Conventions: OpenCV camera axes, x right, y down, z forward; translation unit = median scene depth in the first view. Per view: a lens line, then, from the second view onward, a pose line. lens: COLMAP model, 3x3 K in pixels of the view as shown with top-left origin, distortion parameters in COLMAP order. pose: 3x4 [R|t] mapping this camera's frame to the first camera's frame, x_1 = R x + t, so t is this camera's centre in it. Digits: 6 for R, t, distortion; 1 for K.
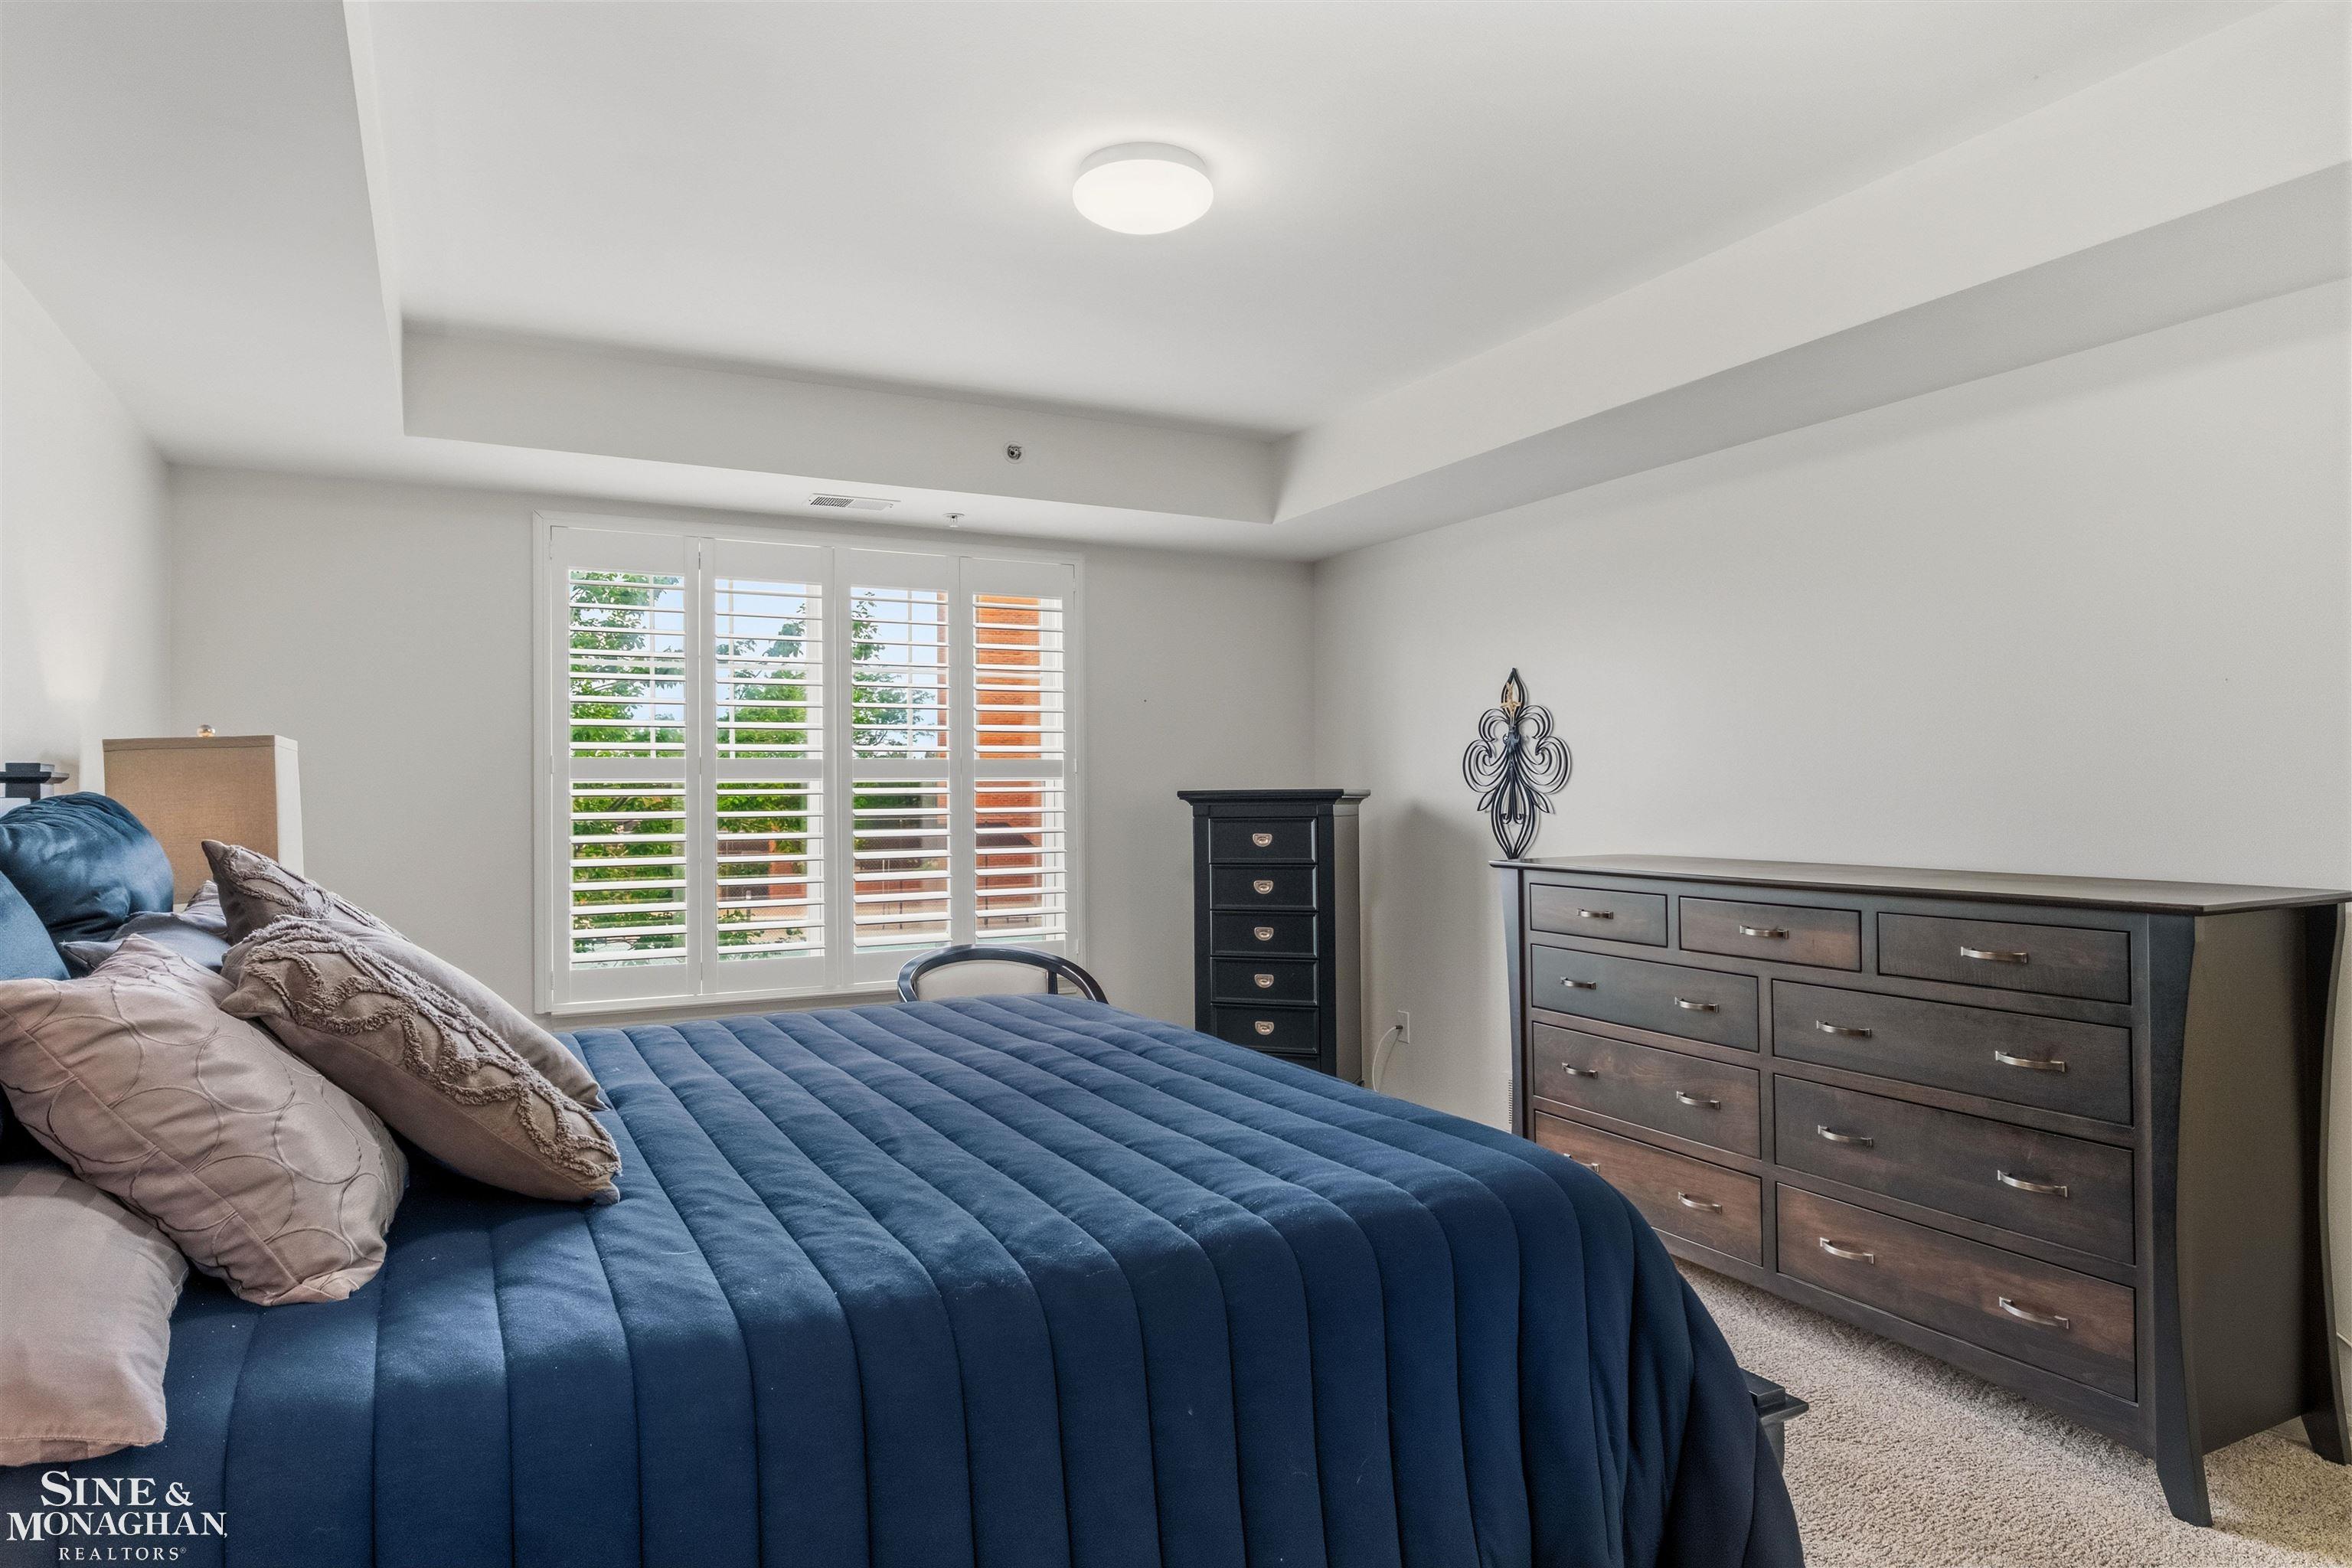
lens RADIAL K [[1385.3, 0, 1173.0], [0, 1385.3, 779.8], [0, 0, 1]] dist [0.000181, 0.000184]
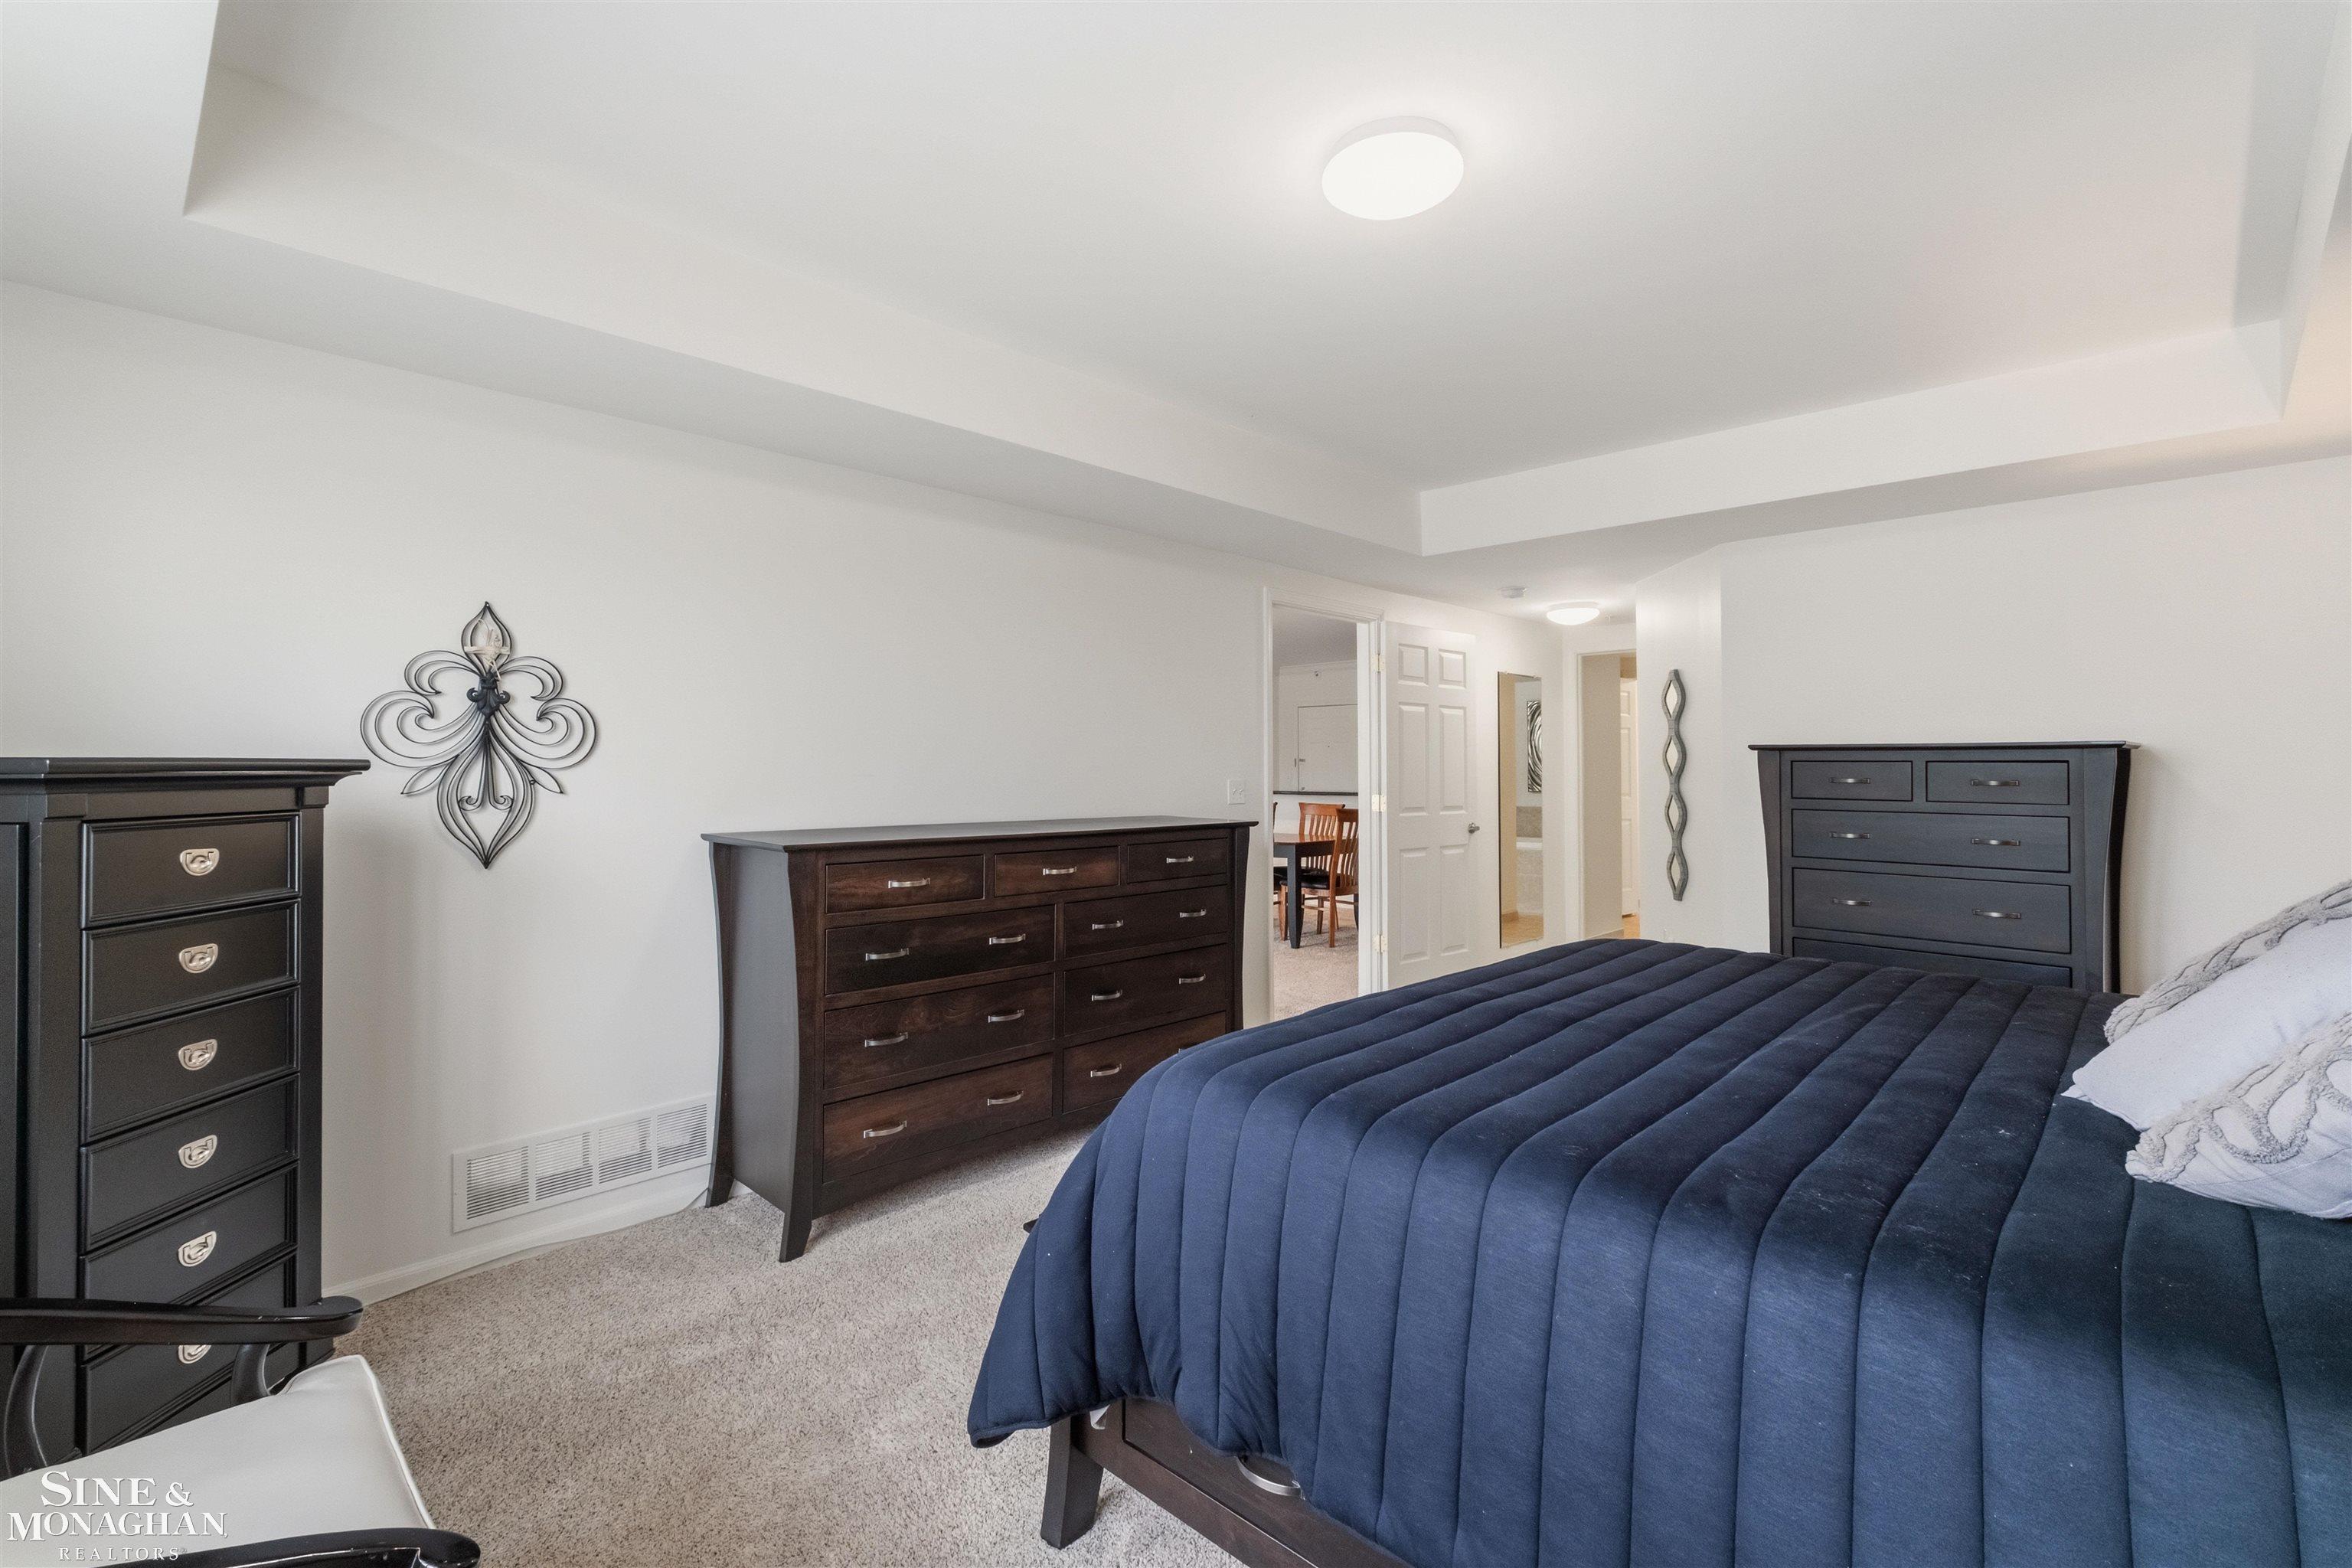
lens RADIAL K [[1057.9, 0, 1176.7], [0, 1057.9, 774.2], [0, 0, 1]] dist [0.000085, 0.000013]
pose [[-0.304206, 0.010258, 0.952551, -0.411112], [0.008082, 0.999934, -0.008188, 0.019895], [-0.952572, 0.005207, -0.304269, 0.832083]]
